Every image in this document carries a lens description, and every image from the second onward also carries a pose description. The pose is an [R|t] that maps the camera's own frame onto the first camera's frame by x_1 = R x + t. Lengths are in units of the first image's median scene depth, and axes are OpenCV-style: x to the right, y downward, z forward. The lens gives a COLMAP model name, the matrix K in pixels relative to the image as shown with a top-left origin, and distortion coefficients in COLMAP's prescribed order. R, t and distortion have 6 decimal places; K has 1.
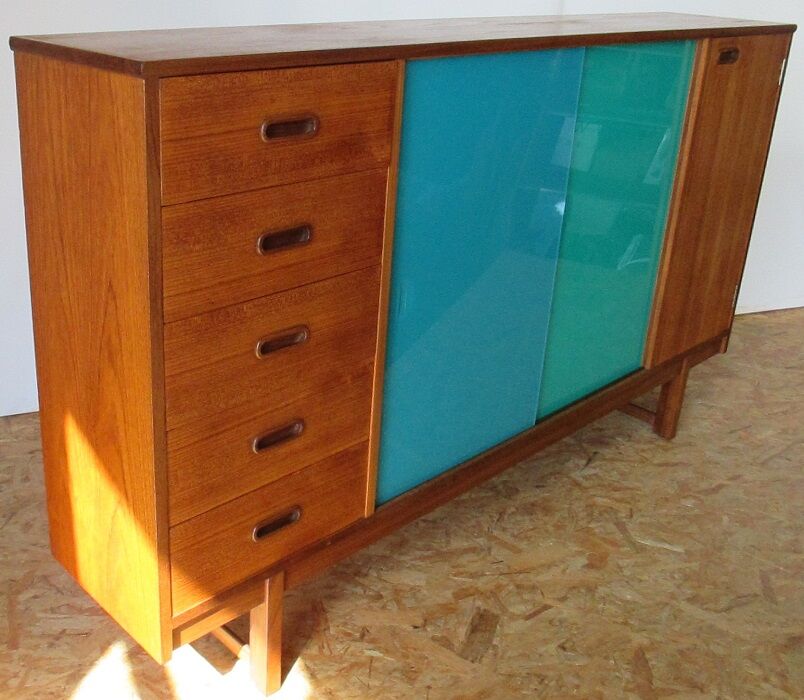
lens RADIAL K [[934.6, 0, 340.1], [0, 934.6, 328.6], [0, 0, 1]] dist [-0.035735, -0.002990]
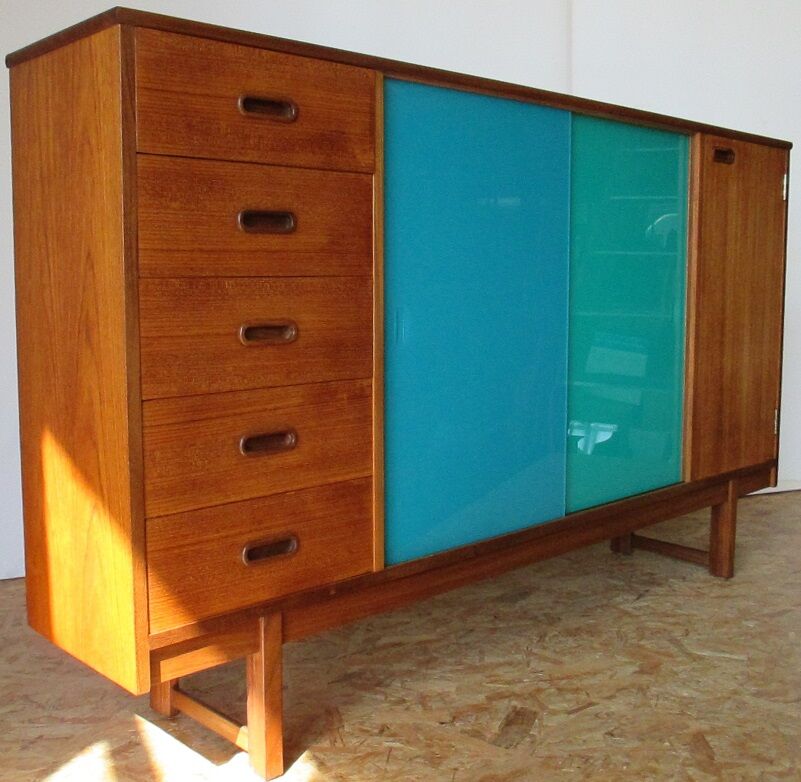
lens RADIAL K [[987.3, 0, 400.5], [0, 987.3, 391.0], [0, 0, 1]] dist [-0.028717, -0.000897]
pose [[0.999022, -0.043969, 0.004711, 0.055965], [0.043625, 0.962550, -0.267572, 0.291345], [0.007231, 0.267516, 0.963526, 0.022236]]
